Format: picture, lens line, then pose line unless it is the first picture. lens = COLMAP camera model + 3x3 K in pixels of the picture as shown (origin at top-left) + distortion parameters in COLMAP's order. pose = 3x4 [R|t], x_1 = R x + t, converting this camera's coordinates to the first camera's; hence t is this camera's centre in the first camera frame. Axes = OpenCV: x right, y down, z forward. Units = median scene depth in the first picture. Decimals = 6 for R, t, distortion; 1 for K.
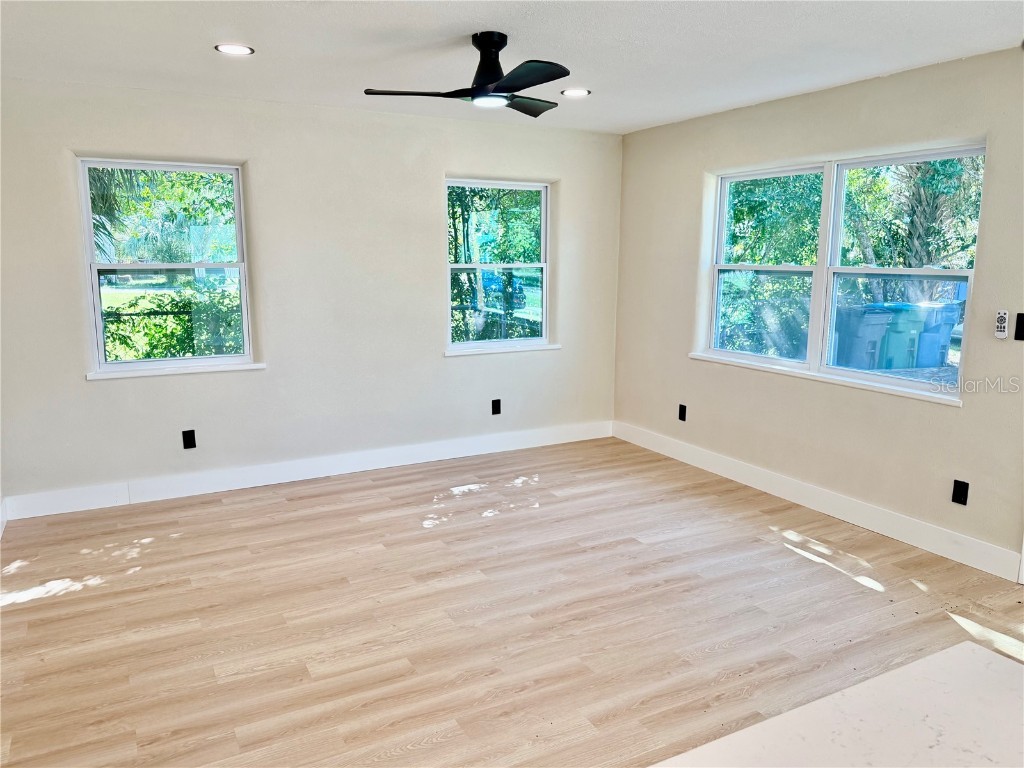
lens RADIAL K [[750.0, 0, 506.6], [0, 750.0, 377.4], [0, 0, 1]] dist [0.162860, -0.320821]
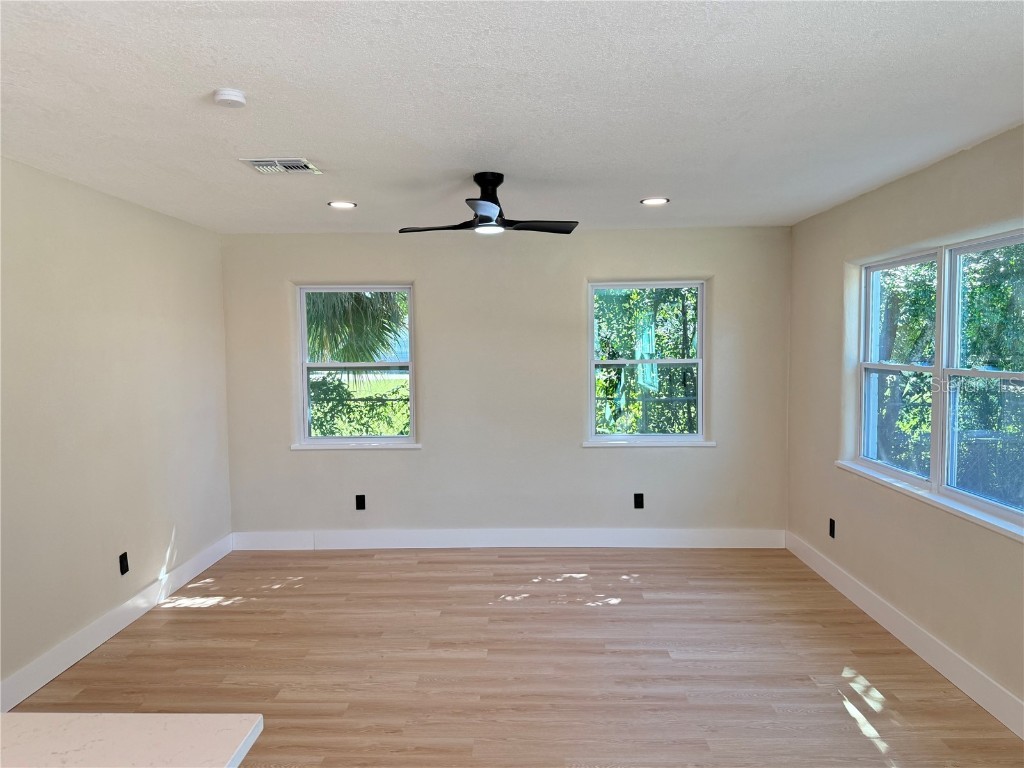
lens RADIAL K [[750.0, 0, 506.6], [0, 750.0, 377.4], [0, 0, 1]] dist [0.162860, -0.320821]
pose [[0.866128, 0.012041, -0.499677, 0.428781], [-0.067647, 0.993335, -0.093321, -0.023415], [0.495223, 0.114629, 0.861170, 0.033117]]
